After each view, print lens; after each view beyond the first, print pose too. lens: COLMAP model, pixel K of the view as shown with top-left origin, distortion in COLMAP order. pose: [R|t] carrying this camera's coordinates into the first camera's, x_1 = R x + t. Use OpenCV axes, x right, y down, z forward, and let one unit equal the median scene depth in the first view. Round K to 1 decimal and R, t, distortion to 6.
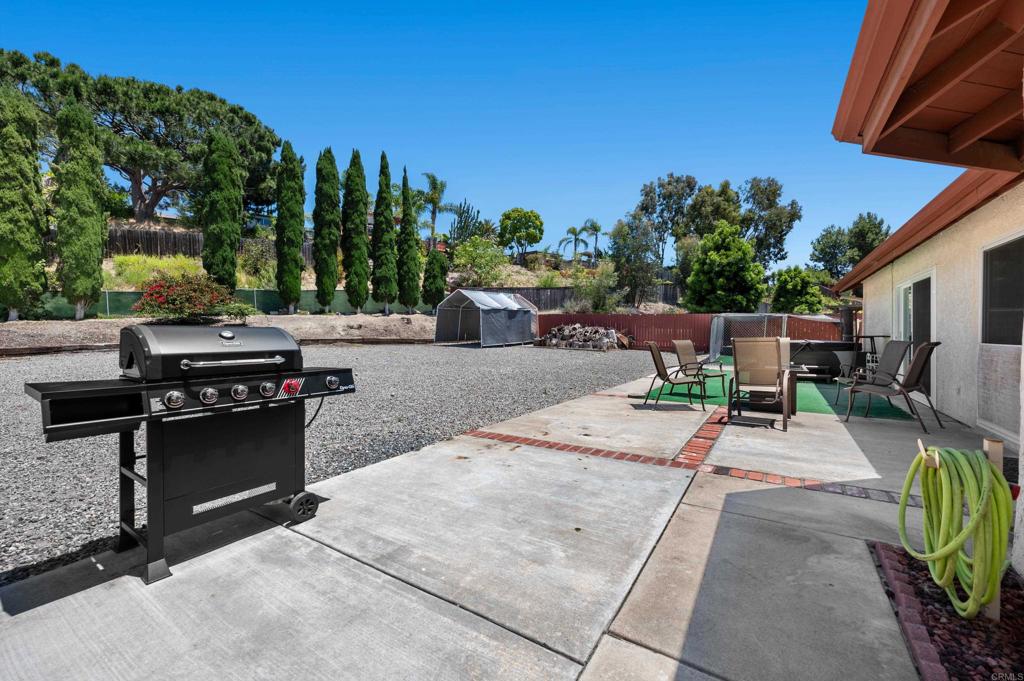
lens RADIAL K [[411.2, 0, 513.7], [0, 411.2, 336.7], [0, 0, 1]] dist [-0.000292, -0.000798]
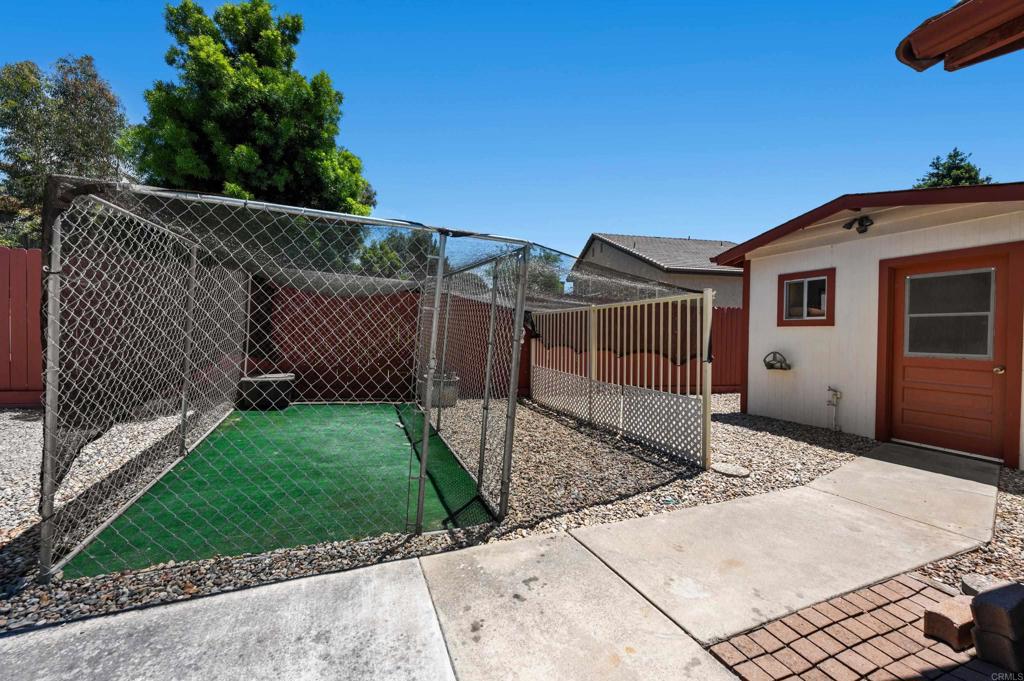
lens RADIAL K [[411.2, 0, 513.8], [0, 411.2, 338.1], [0, 0, 1]] dist [-0.000292, -0.000798]
pose [[0.581981, -0.000470, 0.813202, 0.380562], [-0.003573, 0.999989, 0.003135, -0.006169], [-0.813194, -0.004730, 0.581973, 0.675799]]
